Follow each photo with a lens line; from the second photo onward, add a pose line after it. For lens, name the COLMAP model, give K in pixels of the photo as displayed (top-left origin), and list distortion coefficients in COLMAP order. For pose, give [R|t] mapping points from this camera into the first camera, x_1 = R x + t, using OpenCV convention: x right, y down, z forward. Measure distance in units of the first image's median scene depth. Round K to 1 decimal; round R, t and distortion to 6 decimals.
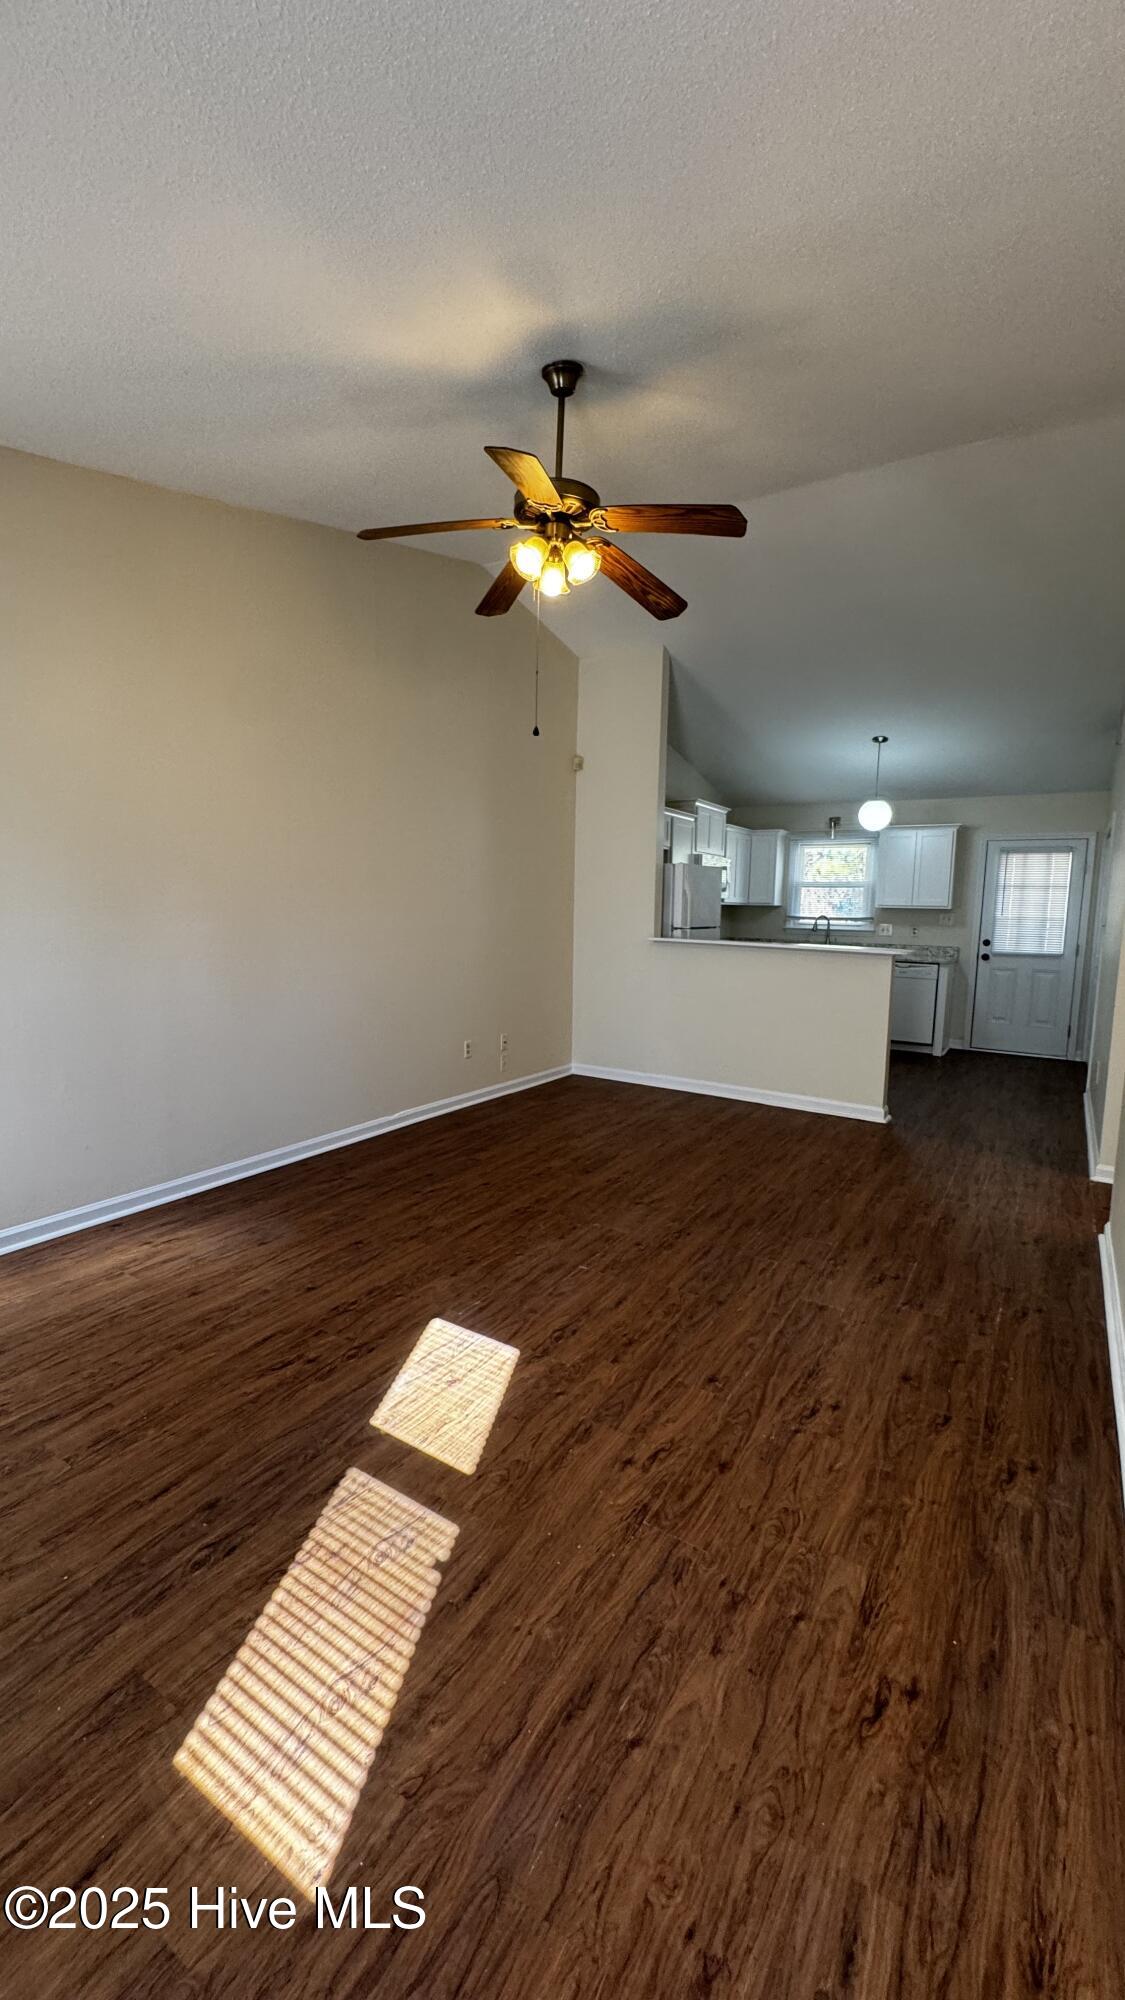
lens RADIAL K [[803.0, 0, 562.5], [0, 803.0, 1000.0], [0, 0, 1]] dist [-0.001386, -0.000052]
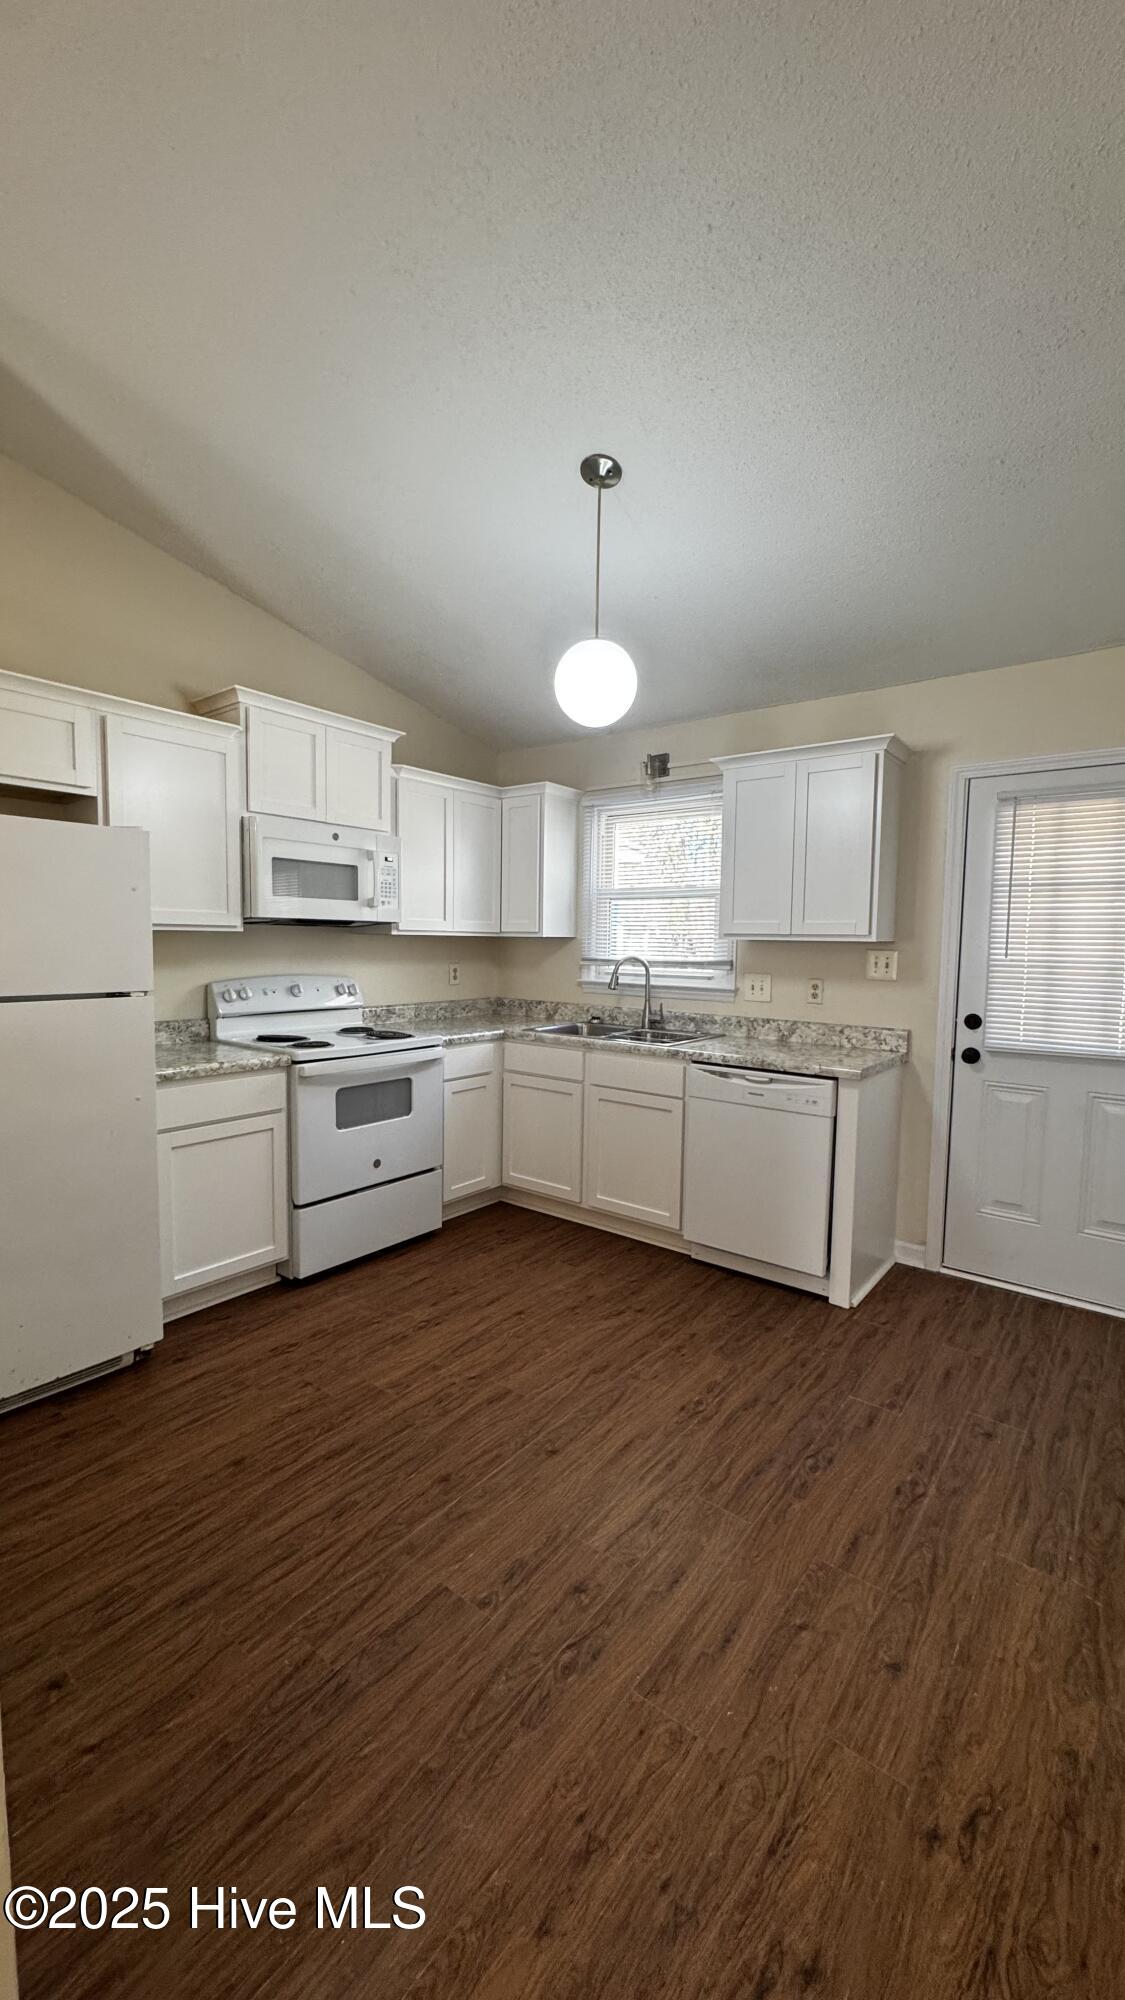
lens RADIAL K [[804.8, 0, 555.4], [0, 804.8, 996.1], [0, 0, 1]] dist [-0.000380, -0.000020]
pose [[0.995250, 0.002278, -0.097330, 0.352286], [-0.007207, 0.998707, -0.050314, -0.061932], [0.097089, 0.050776, 0.993980, 0.561152]]
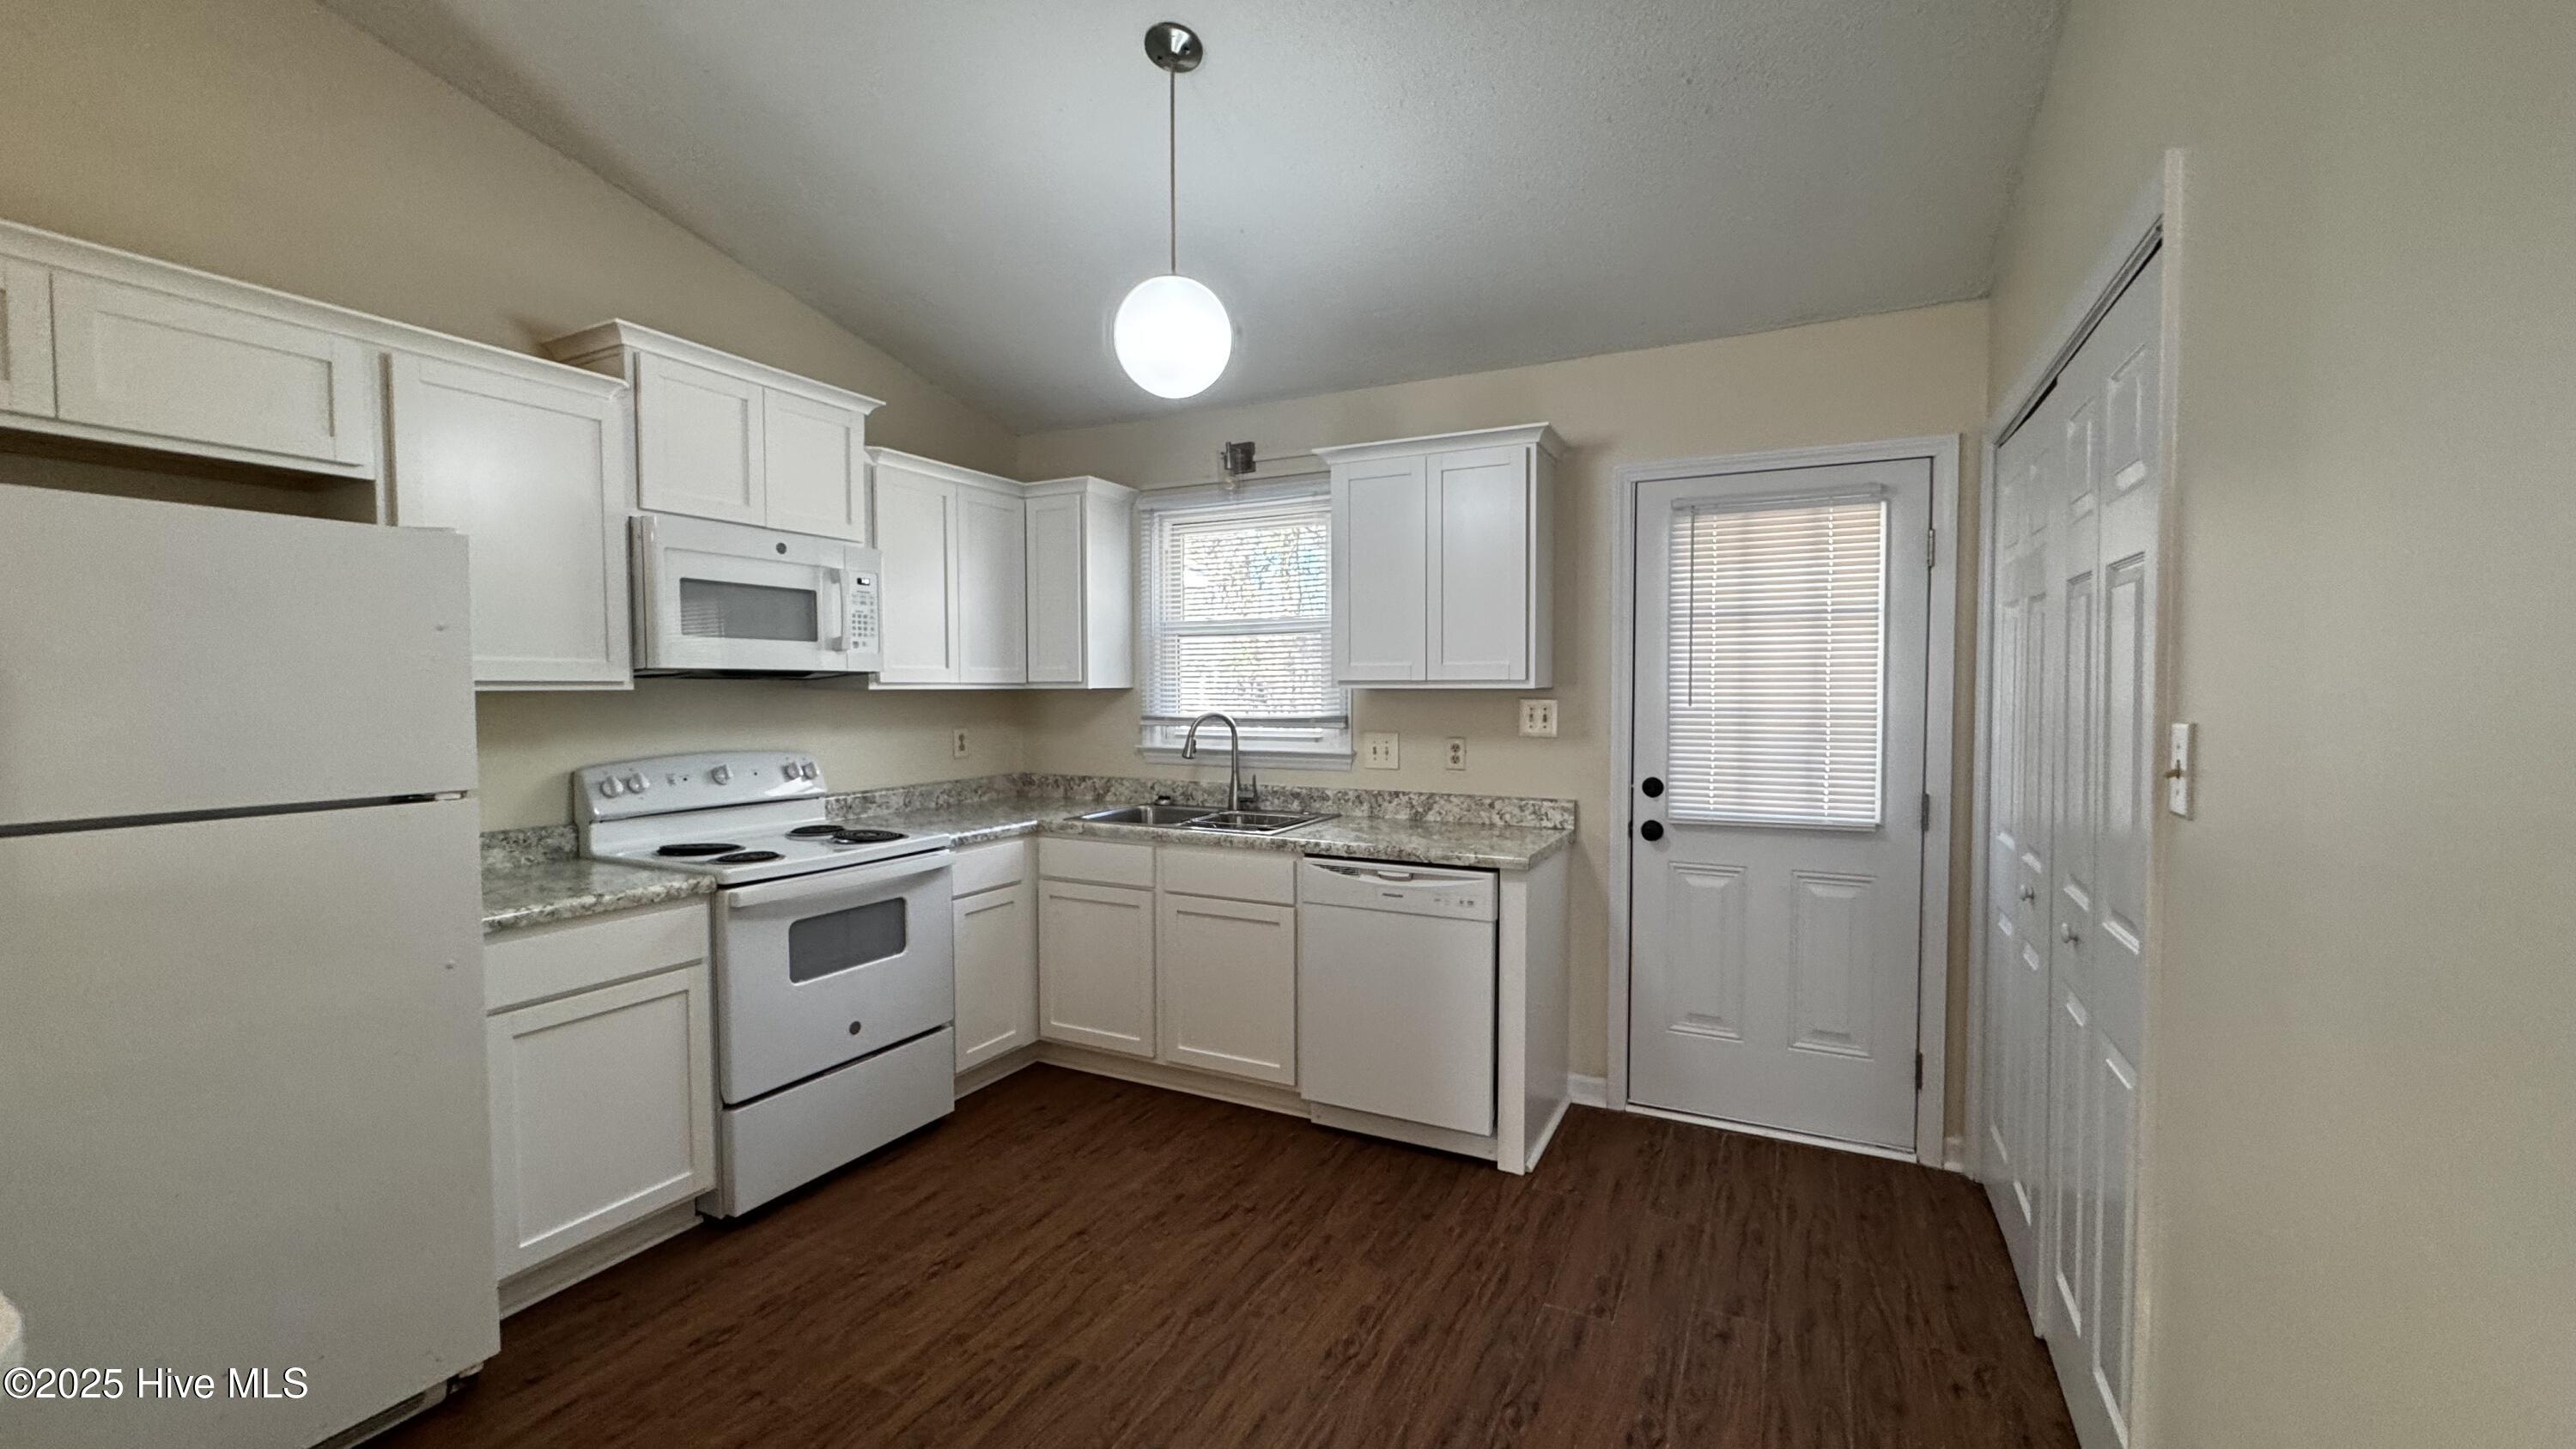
lens RADIAL K [[1042.4, 0, 1288.0], [0, 1042.4, 724.5], [0, 0, 1]] dist [-0.000254, 0.000025]
pose [[0.995099, -0.025436, 0.095555, 0.338329], [0.033246, 0.996155, -0.081056, -0.067280], [-0.093126, 0.083835, 0.992119, 0.585918]]
